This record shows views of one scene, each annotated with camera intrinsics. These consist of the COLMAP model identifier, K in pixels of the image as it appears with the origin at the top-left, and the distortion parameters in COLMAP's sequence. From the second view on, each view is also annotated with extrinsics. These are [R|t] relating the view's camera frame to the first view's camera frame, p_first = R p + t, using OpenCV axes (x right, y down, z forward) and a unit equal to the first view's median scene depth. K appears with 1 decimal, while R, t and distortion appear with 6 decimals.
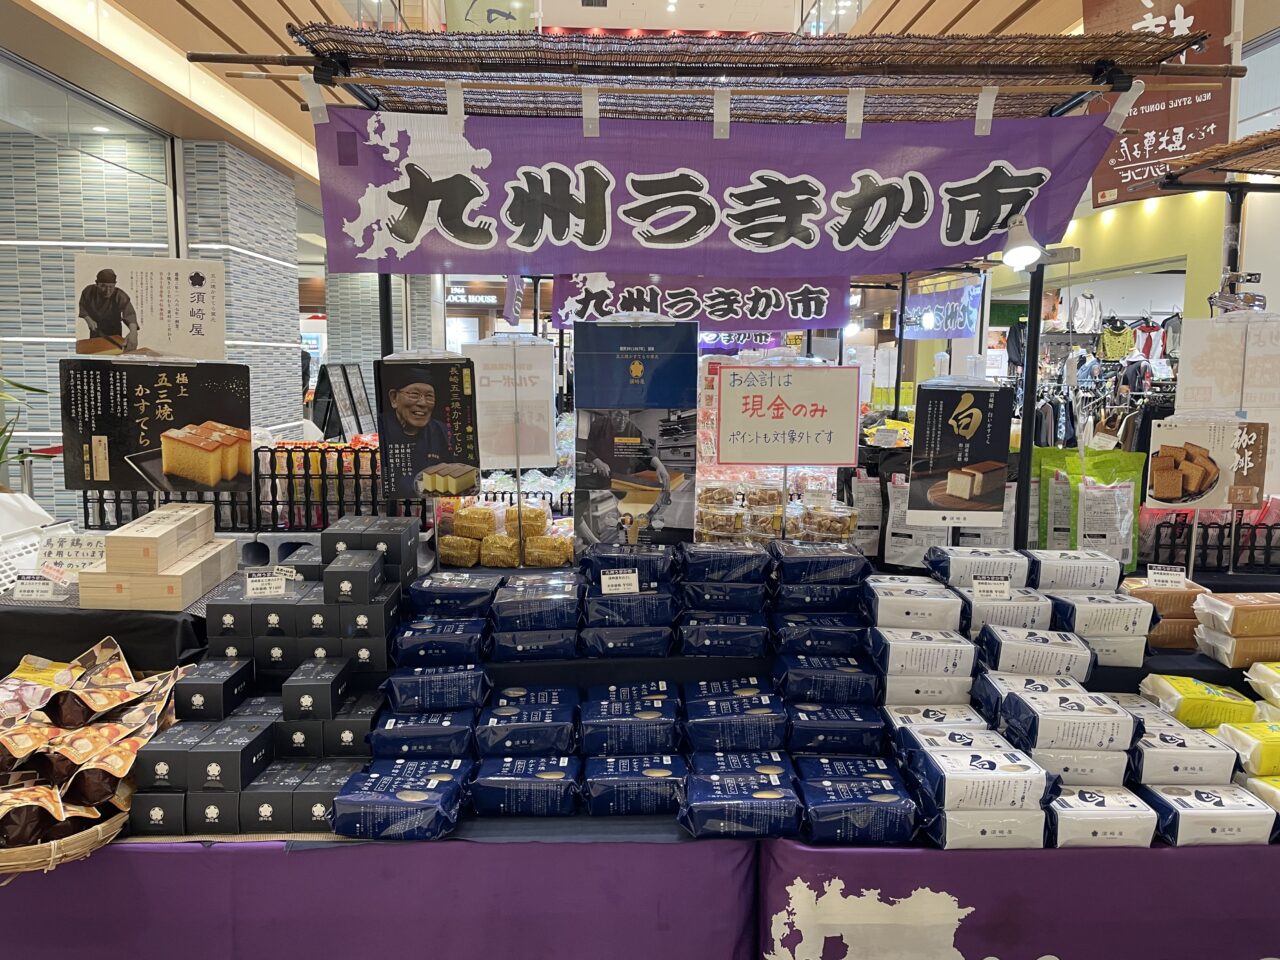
lens RADIAL K [[960.8, 0, 641.3], [0, 960.8, 474.0], [0, 0, 1]] dist [0.087396, -0.110240]
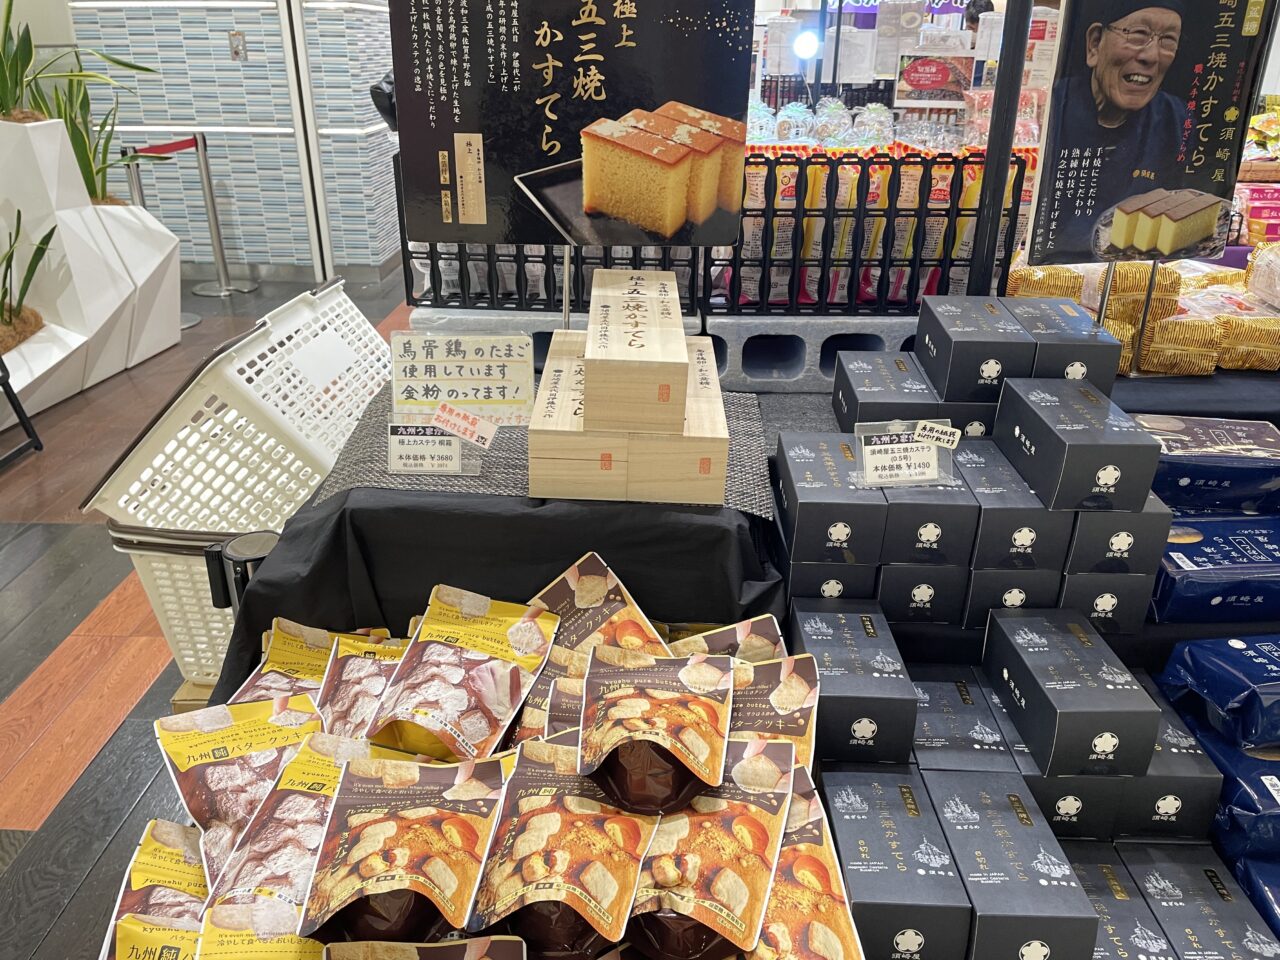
lens RADIAL K [[960.8, 0, 641.3], [0, 960.8, 474.0], [0, 0, 1]] dist [0.087396, -0.110240]
pose [[0.998393, 0.018076, -0.053702, -0.437077], [-0.001434, 0.955507, 0.294964, -0.018999], [0.056644, -0.294413, 0.953998, 0.473746]]
